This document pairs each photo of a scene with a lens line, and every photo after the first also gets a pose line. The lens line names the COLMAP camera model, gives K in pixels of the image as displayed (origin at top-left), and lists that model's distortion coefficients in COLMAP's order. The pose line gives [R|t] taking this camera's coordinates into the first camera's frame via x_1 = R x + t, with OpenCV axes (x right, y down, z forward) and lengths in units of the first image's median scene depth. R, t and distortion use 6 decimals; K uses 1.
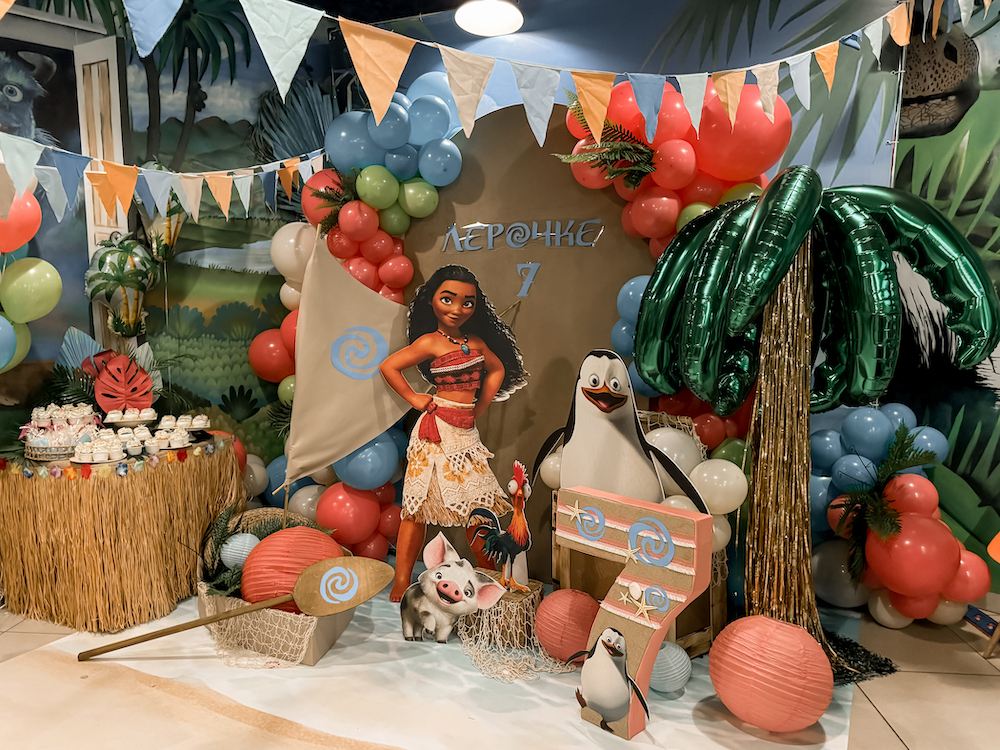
lens RADIAL K [[741.0, 0, 468.4], [0, 741.0, 400.5], [0, 0, 1]] dist [0.145208, -0.235080]
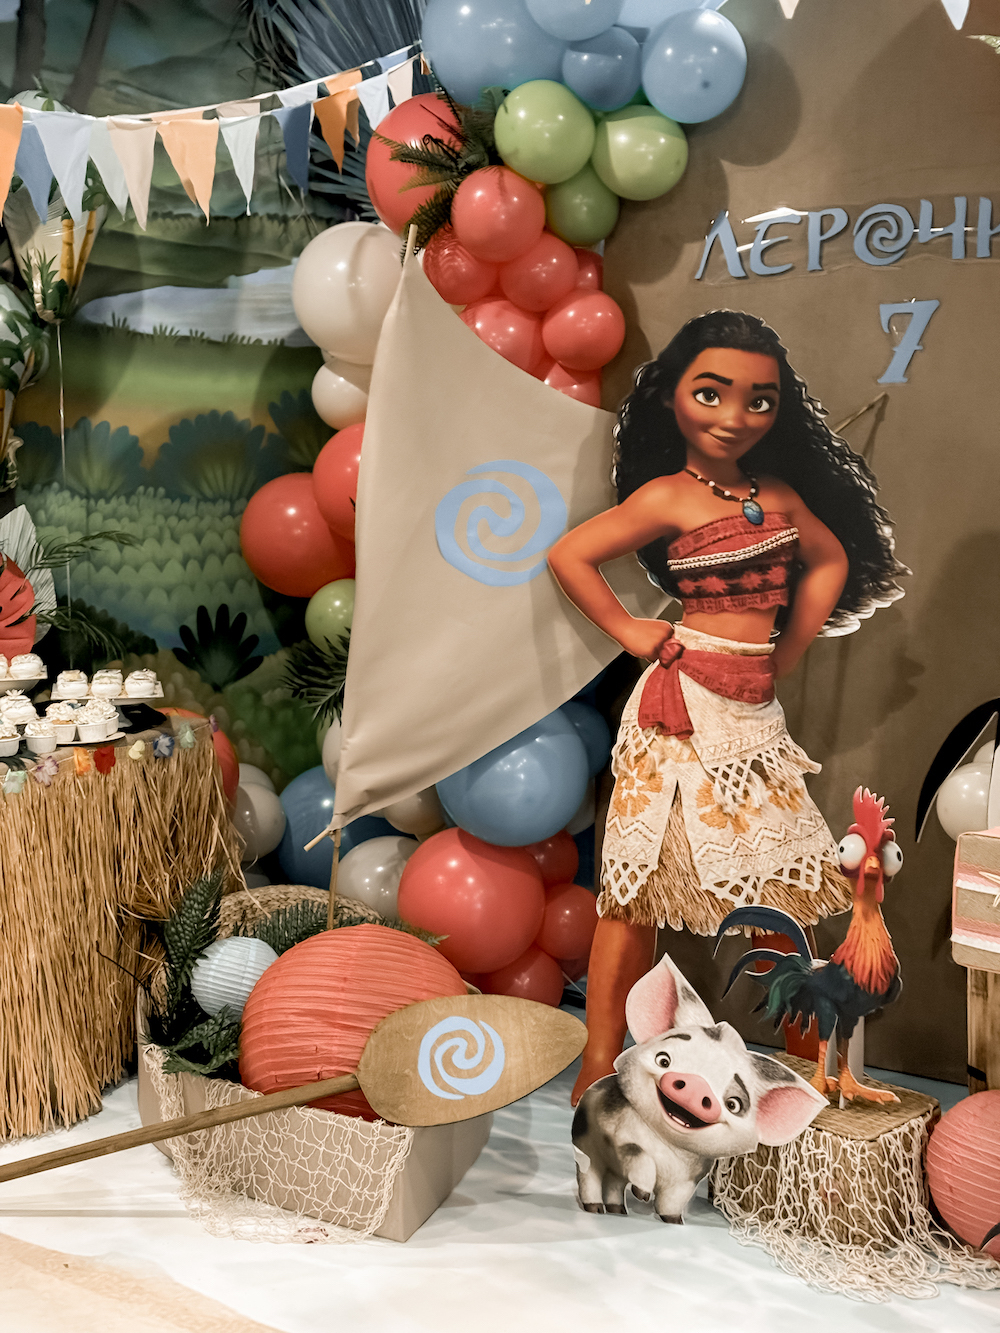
lens RADIAL K [[1840.1, 0, 500.0], [0, 1840.1, 666.5], [0, 0, 1]] dist [0.132492, -0.005802]
pose [[0.992268, 0.002903, -0.124077, -0.015739], [-0.002133, 0.999978, 0.006339, 0.011248], [0.124093, -0.006026, 0.992252, -0.050449]]
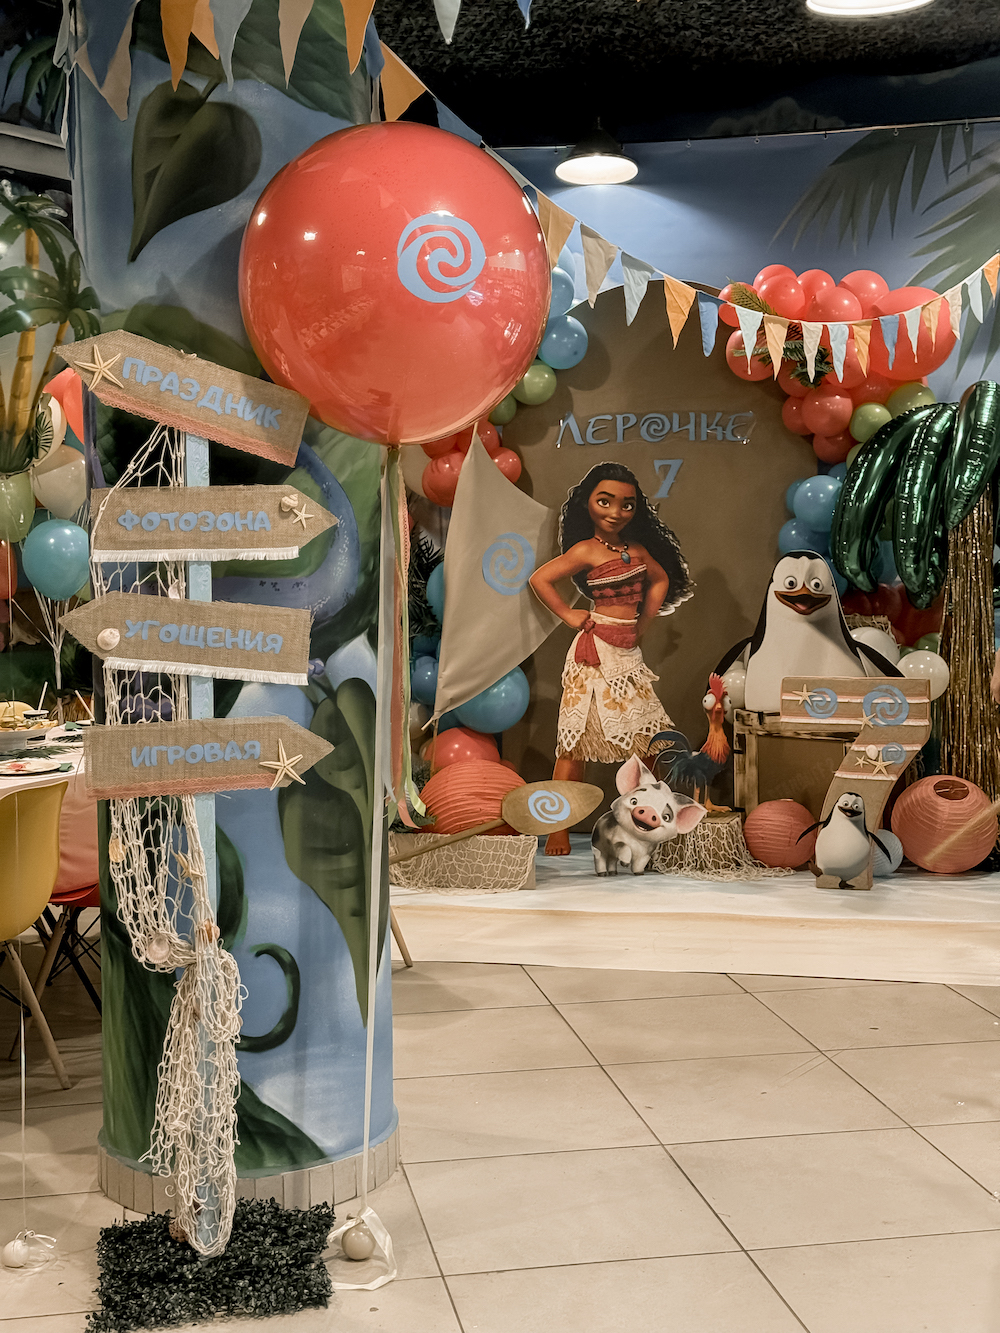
lens RADIAL K [[1840.1, 0, 500.0], [0, 1840.1, 666.5], [0, 0, 1]] dist [0.132492, -0.005802]
pose [[0.958745, -0.030962, 0.282575, -0.764179], [0.045669, 0.997915, -0.045608, 0.151943], [-0.280574, 0.056631, 0.958160, -1.040094]]
